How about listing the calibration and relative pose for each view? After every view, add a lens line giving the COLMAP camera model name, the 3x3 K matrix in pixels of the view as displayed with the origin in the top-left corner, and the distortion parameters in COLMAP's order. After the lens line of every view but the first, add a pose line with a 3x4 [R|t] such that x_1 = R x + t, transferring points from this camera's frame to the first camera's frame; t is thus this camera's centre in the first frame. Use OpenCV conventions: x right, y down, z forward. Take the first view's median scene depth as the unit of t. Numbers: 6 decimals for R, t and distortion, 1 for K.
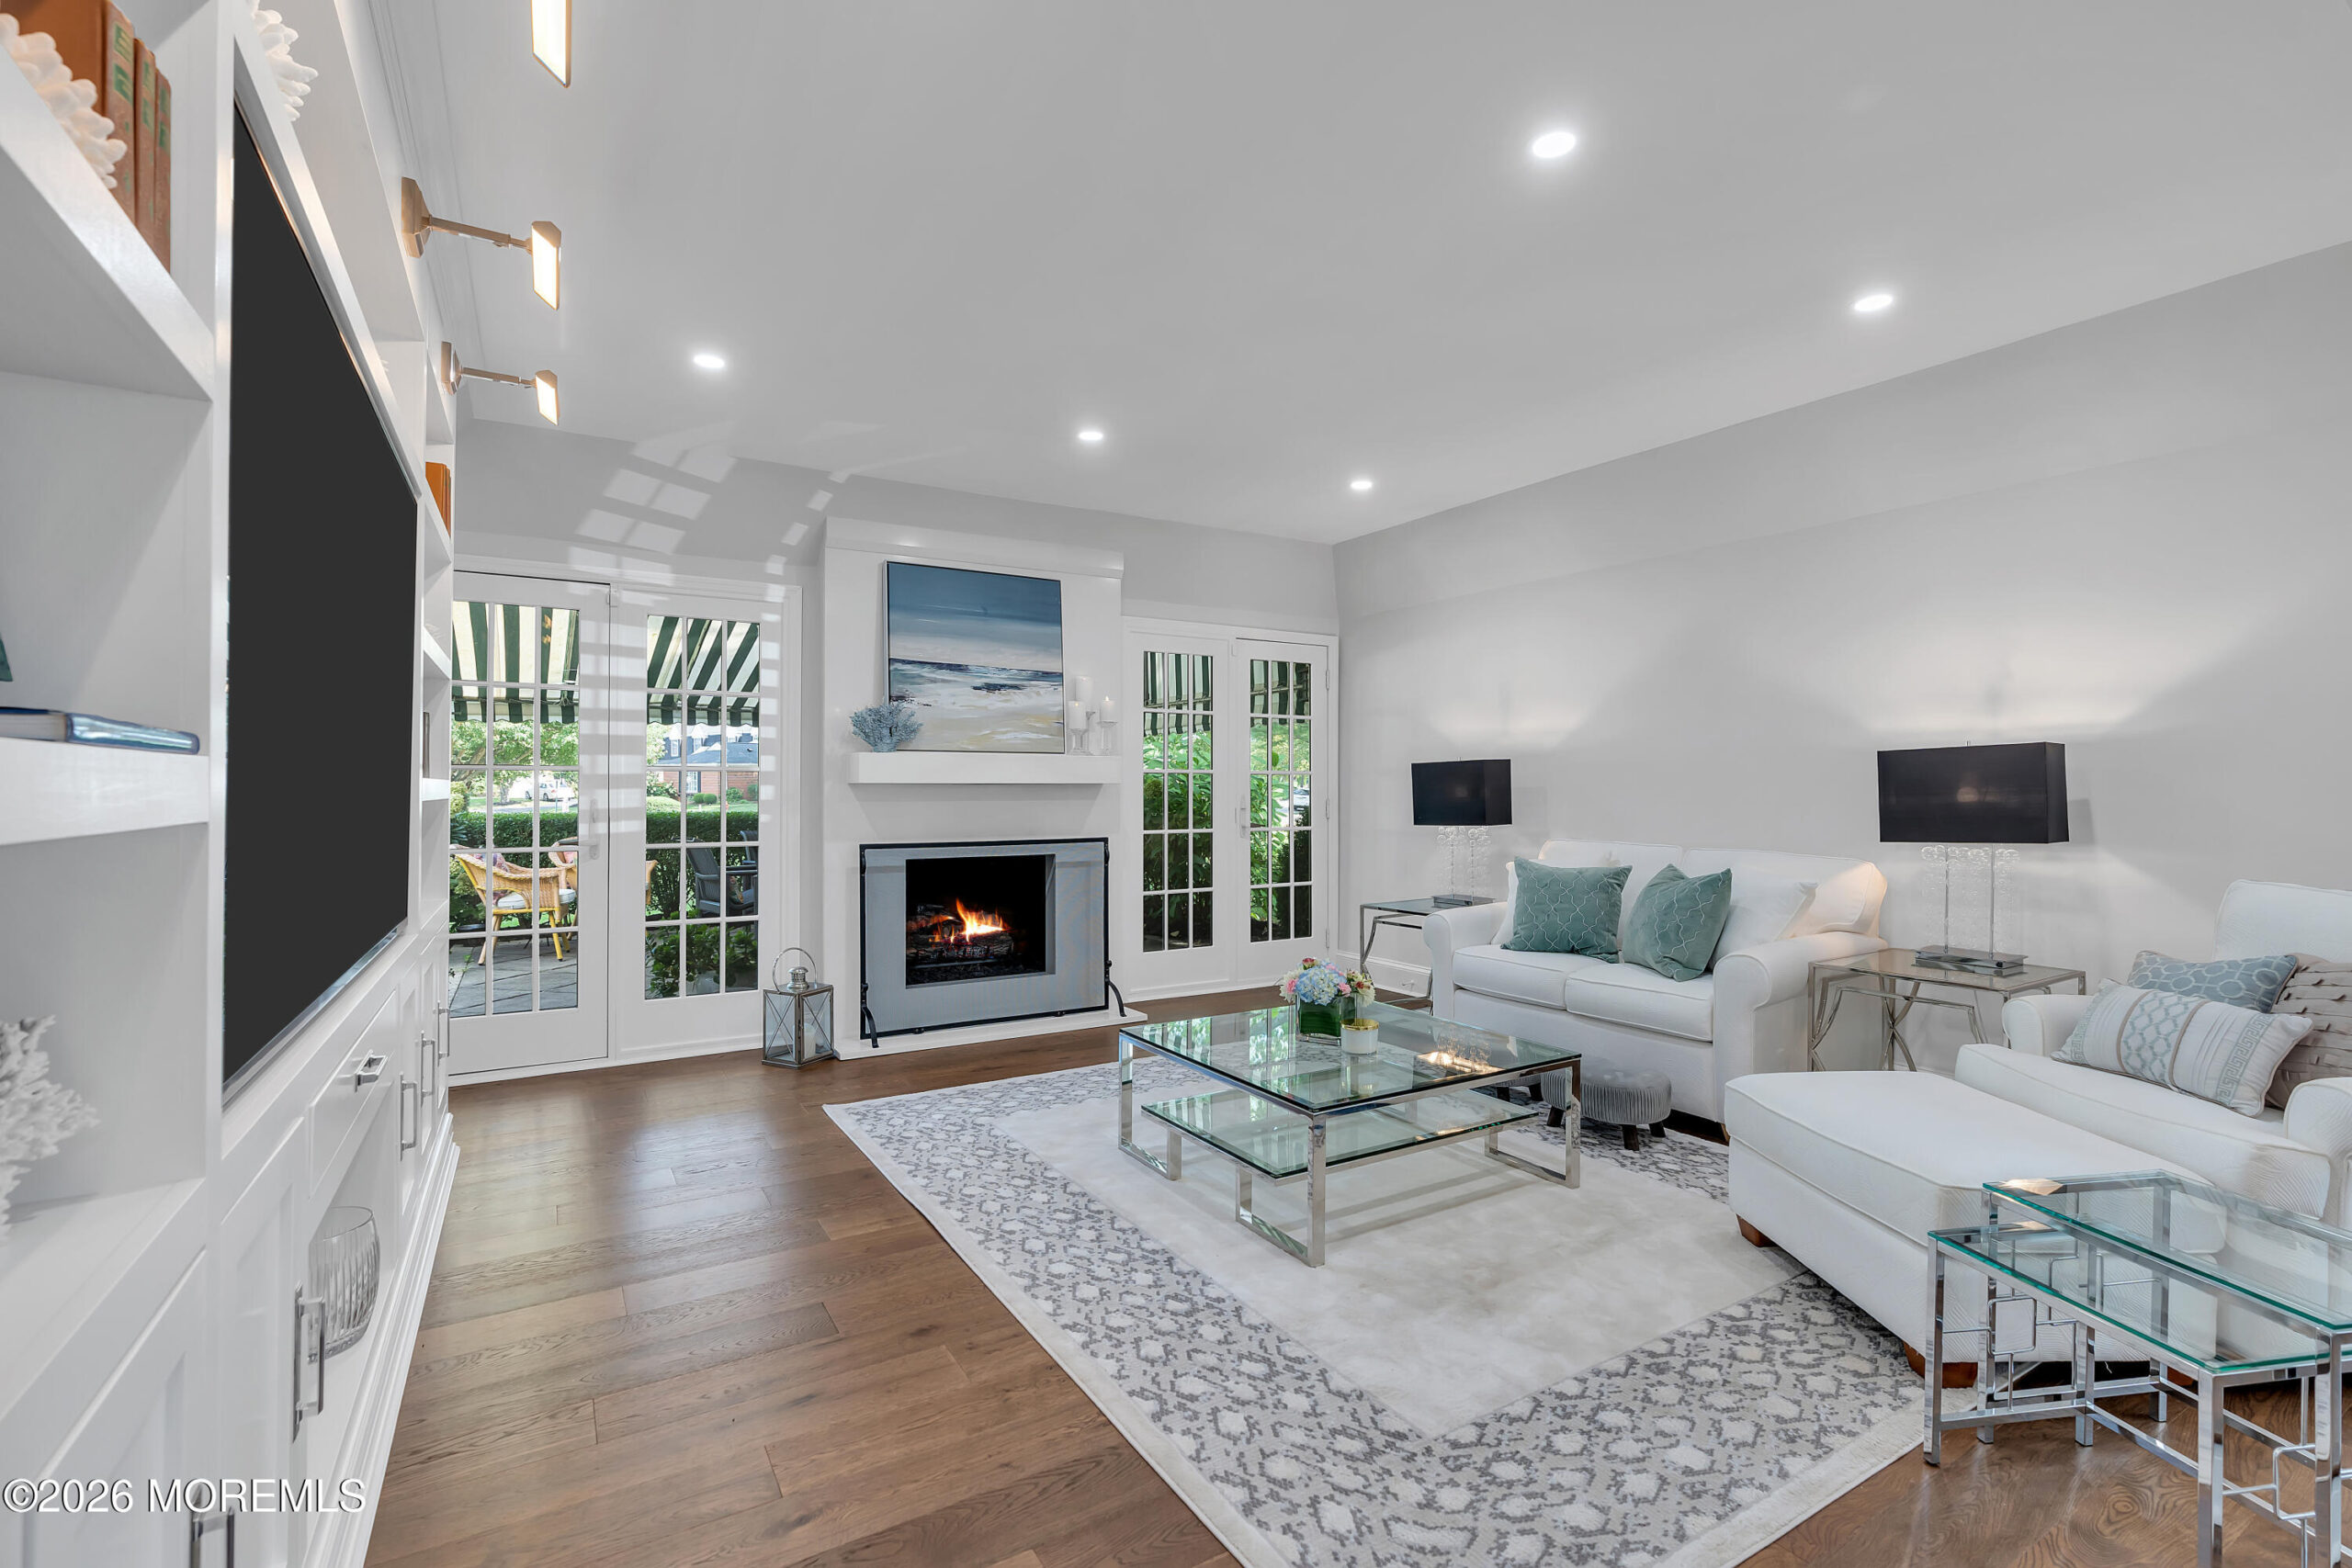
lens RADIAL K [[1066.6, 0, 1179.9], [0, 1066.6, 794.4], [0, 0, 1]] dist [-0.001931, 0.001079]
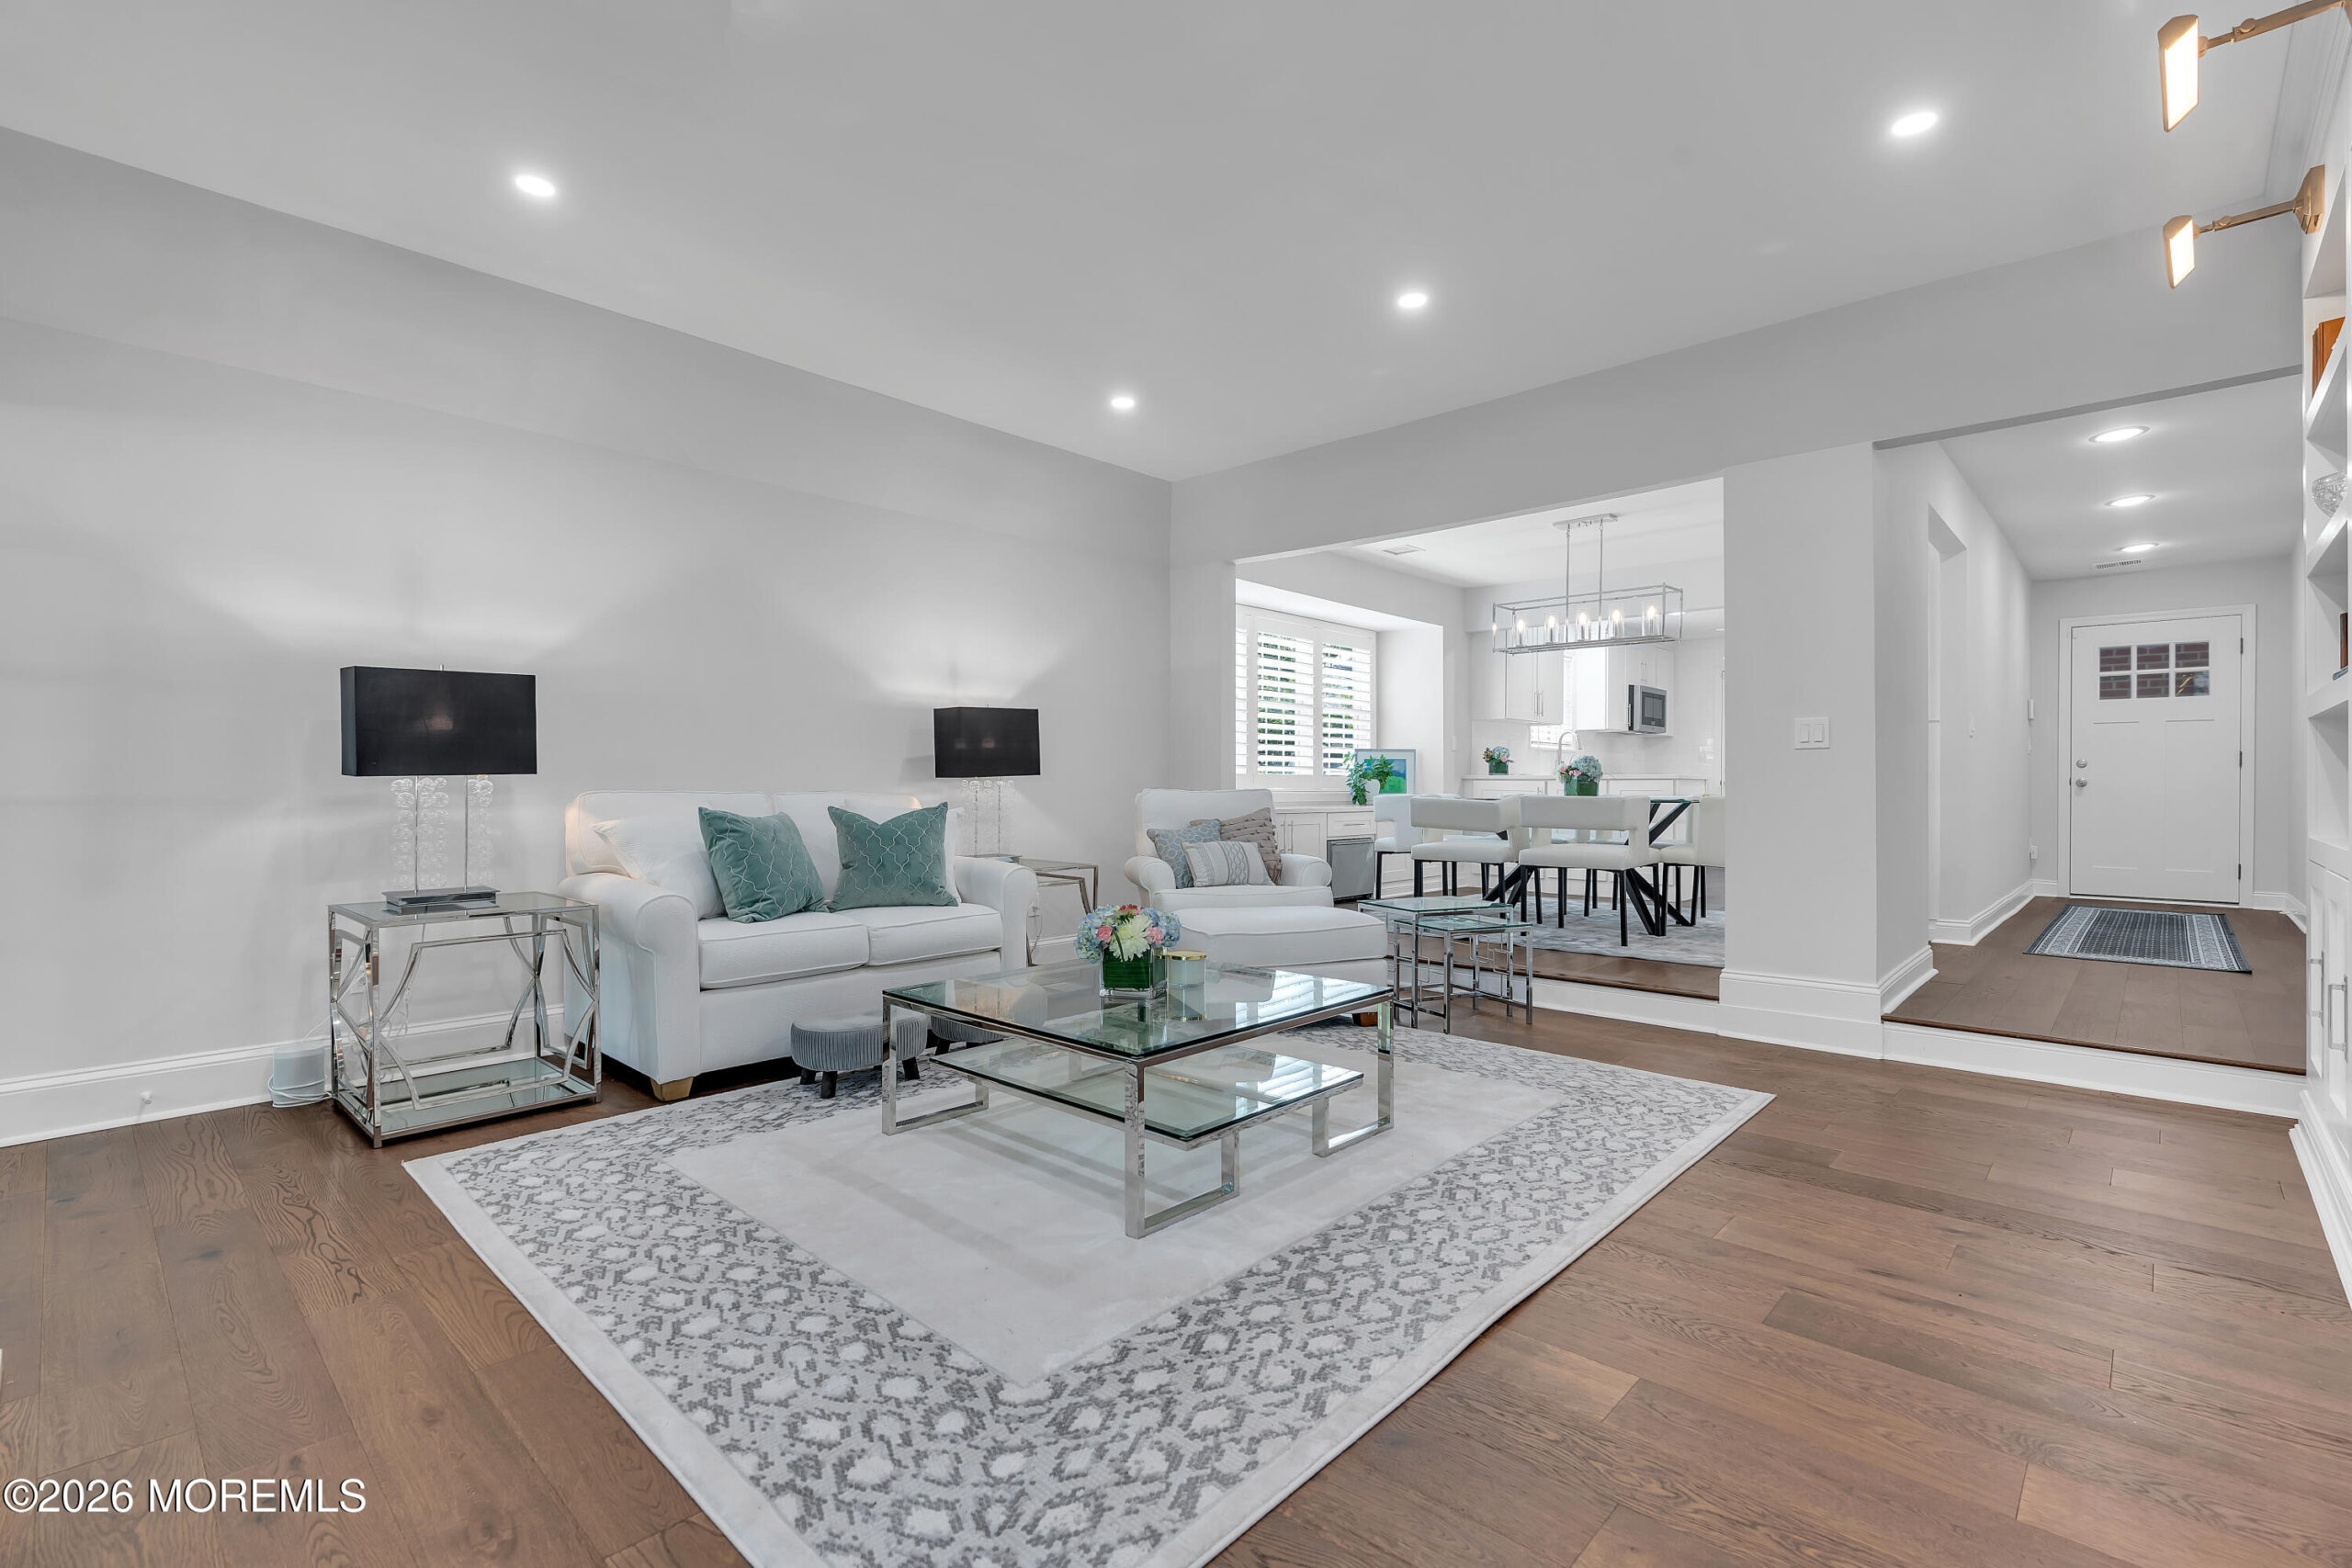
lens RADIAL K [[1052.5, 0, 1176.0], [0, 1052.5, 784.0], [0, 0, 1]] dist [-0.018428, 0.000144]
pose [[-0.266917, -0.007489, 0.963690, -0.615384], [-0.002998, 0.999971, 0.006940, 0.039401], [-0.963715, -0.001036, -0.266932, 1.028893]]
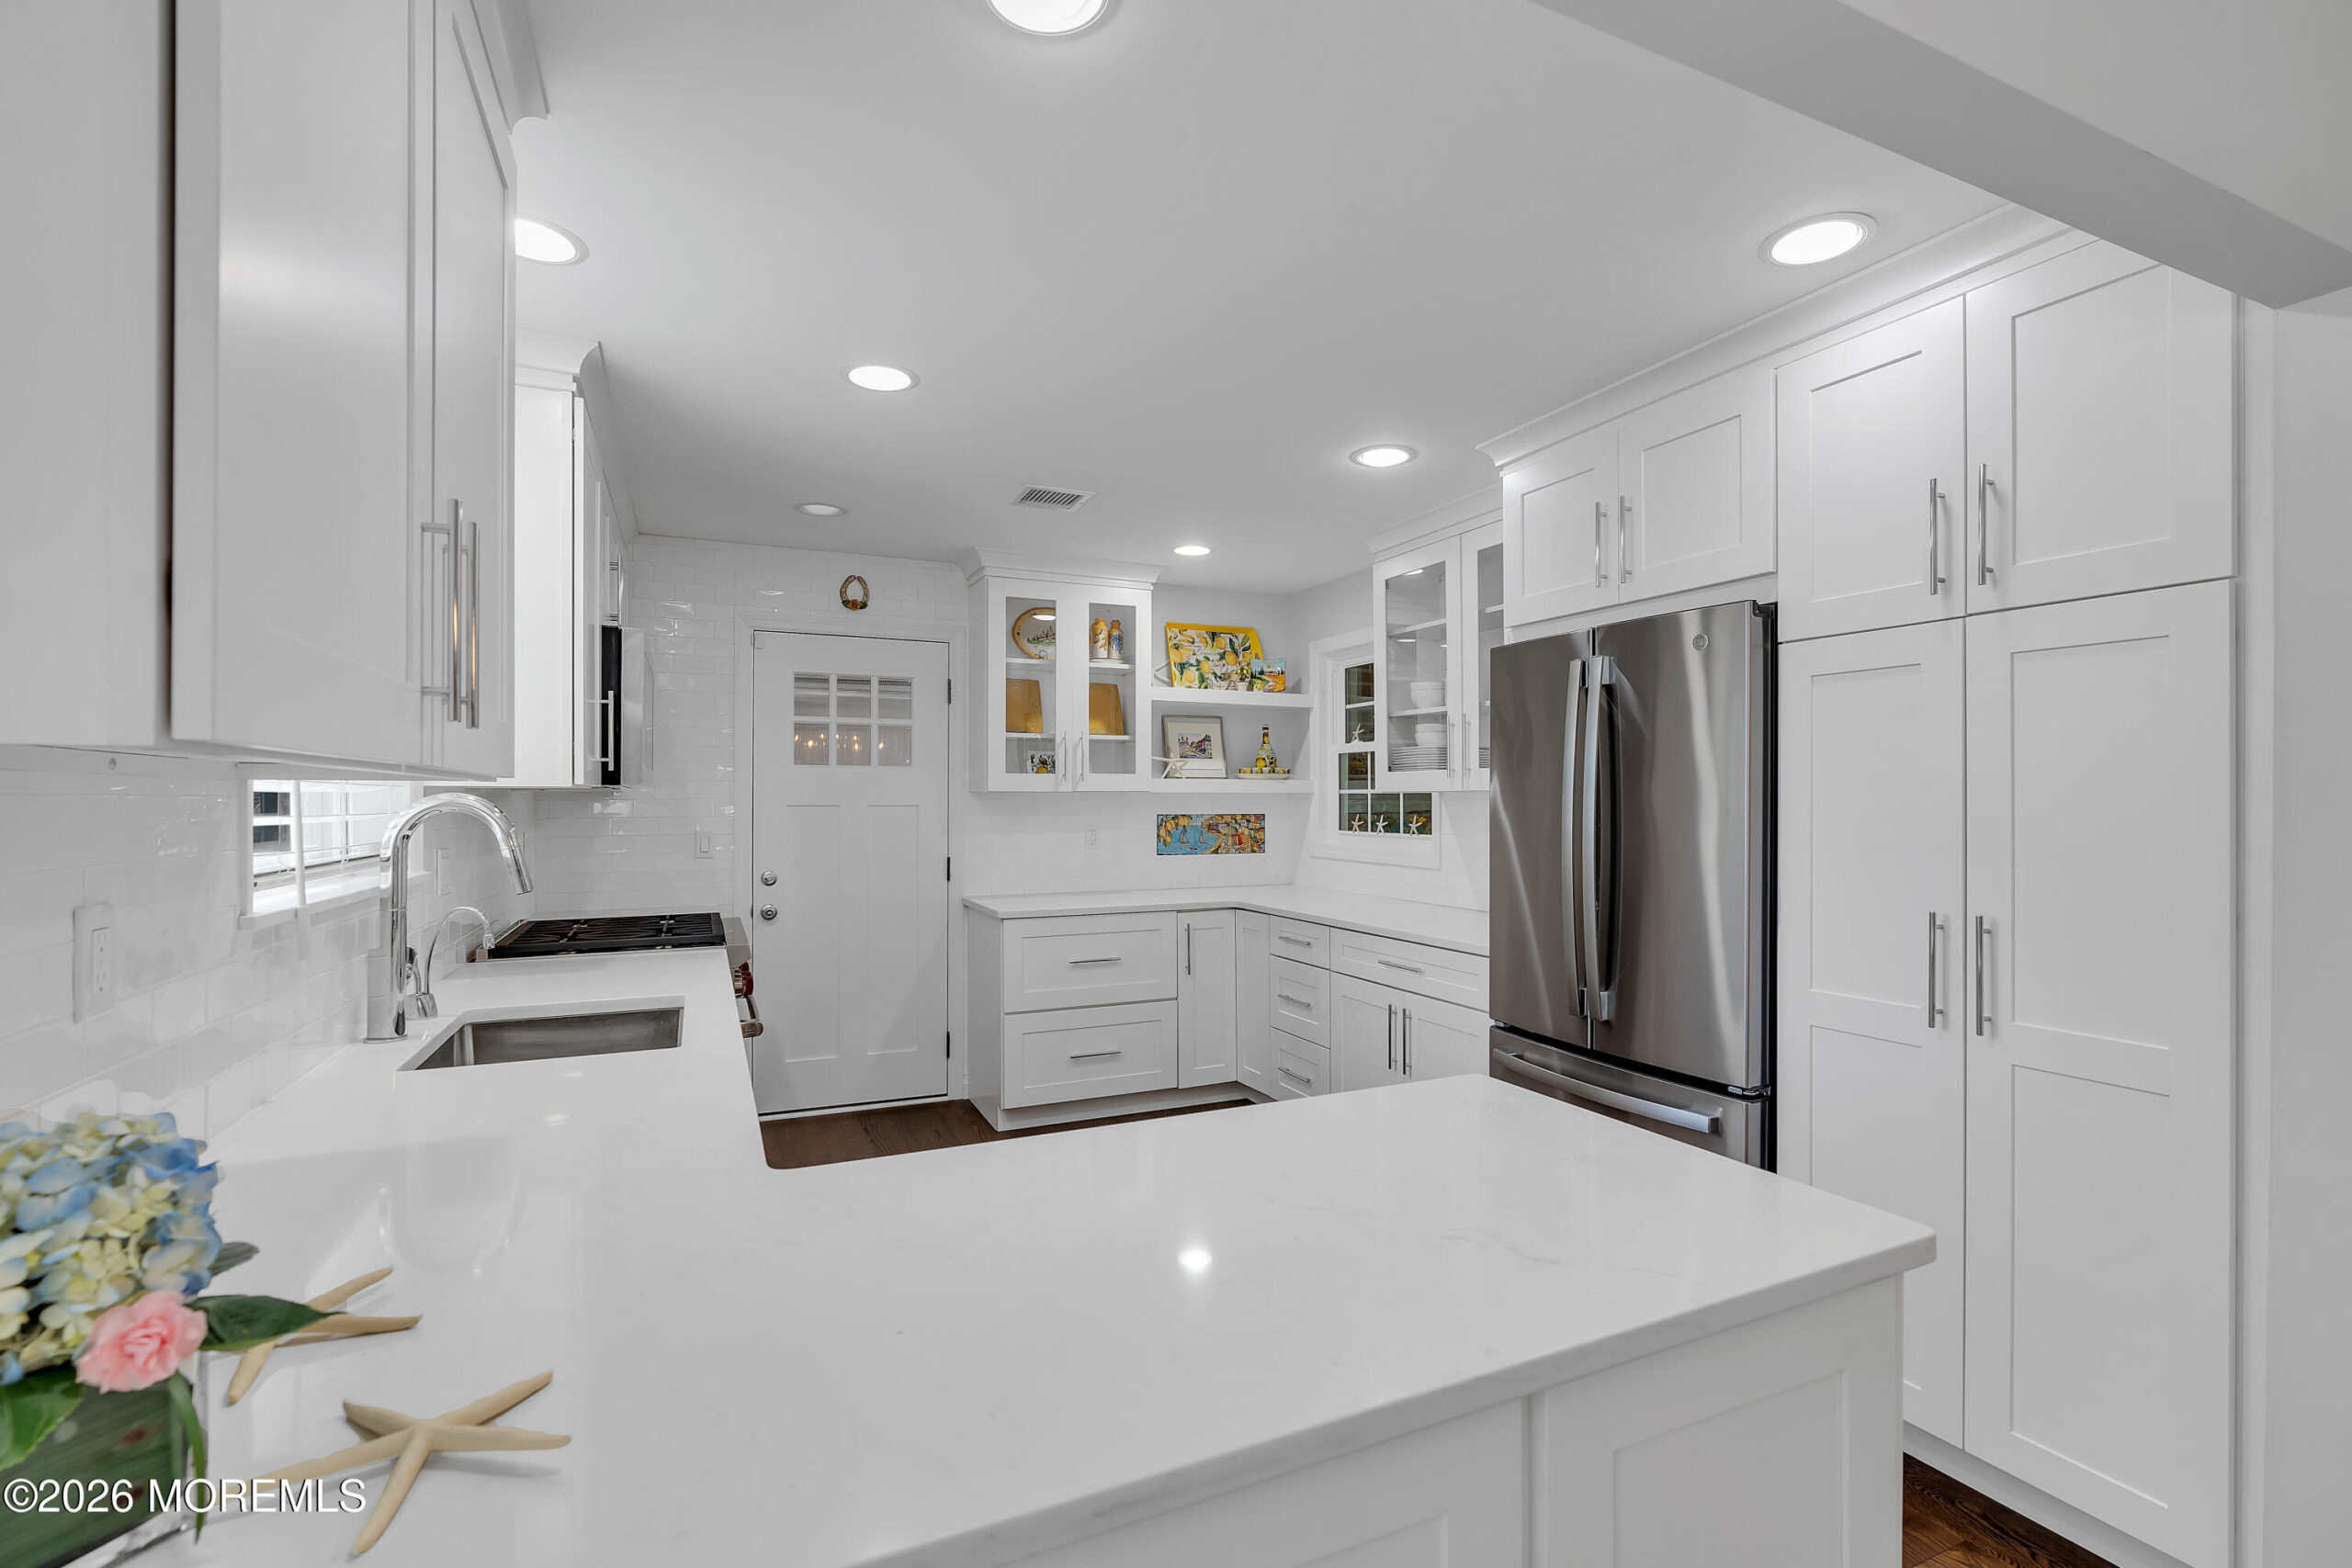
lens RADIAL K [[1066.6, 0, 1179.9], [0, 1066.6, 794.4], [0, 0, 1]] dist [-0.001931, 0.001079]
pose [[-0.992431, -0.004555, 0.122722, 1.231503], [-0.004535, 0.999990, 0.000444, -0.083576], [-0.122723, -0.000116, -0.992441, -0.144390]]
